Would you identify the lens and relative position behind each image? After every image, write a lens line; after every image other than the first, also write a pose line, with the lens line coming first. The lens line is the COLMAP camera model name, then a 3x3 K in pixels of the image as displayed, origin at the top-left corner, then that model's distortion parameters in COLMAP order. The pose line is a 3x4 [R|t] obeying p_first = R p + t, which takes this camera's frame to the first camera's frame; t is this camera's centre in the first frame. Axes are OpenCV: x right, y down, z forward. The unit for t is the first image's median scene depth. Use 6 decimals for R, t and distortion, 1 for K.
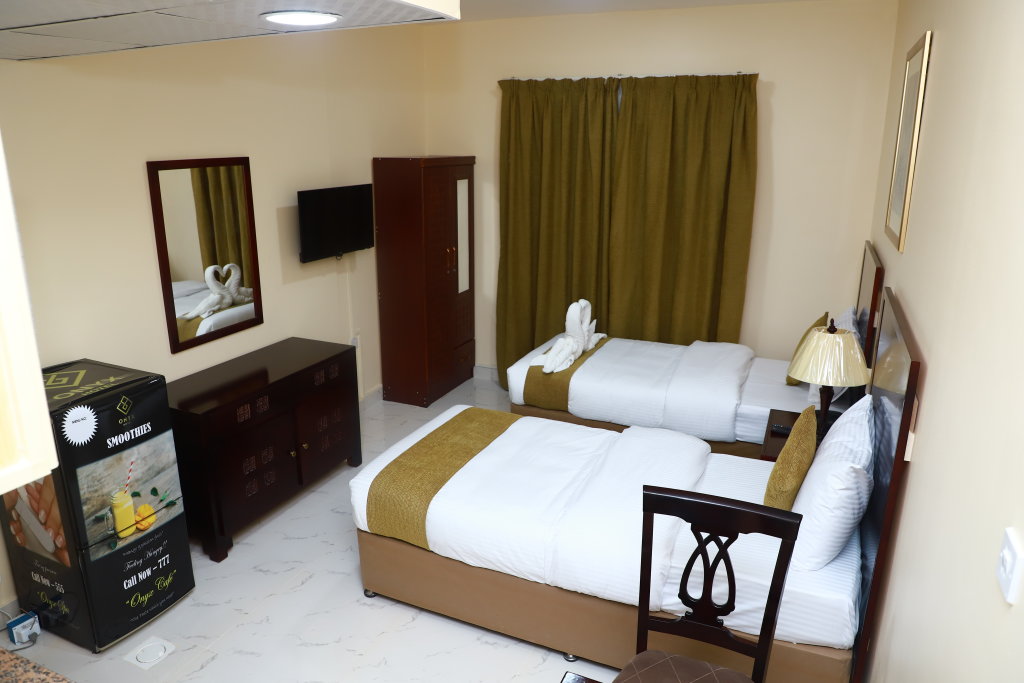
lens RADIAL K [[699.1, 0, 509.0], [0, 699.1, 335.3], [0, 0, 1]] dist [-0.071070, 0.036049]
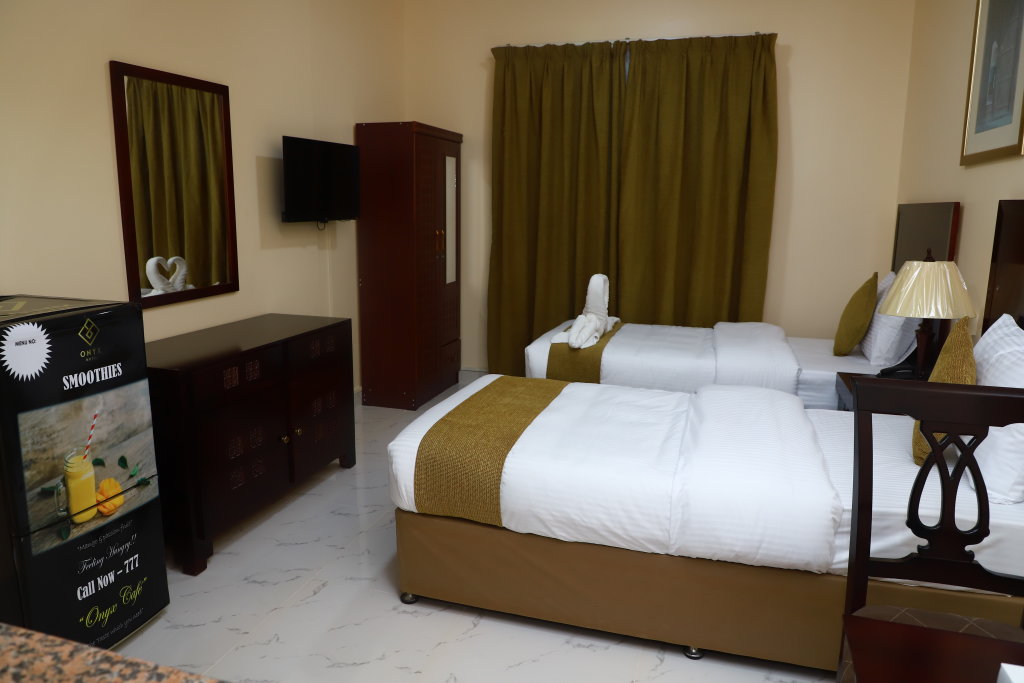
lens RADIAL K [[699.1, 0, 506.7], [0, 699.1, 339.1], [0, 0, 1]] dist [-0.071070, 0.036049]
pose [[0.992906, -0.016173, 0.117799, -0.144840], [0.026216, 0.996103, -0.084213, 0.124782], [-0.115978, 0.086703, 0.989460, 0.165402]]
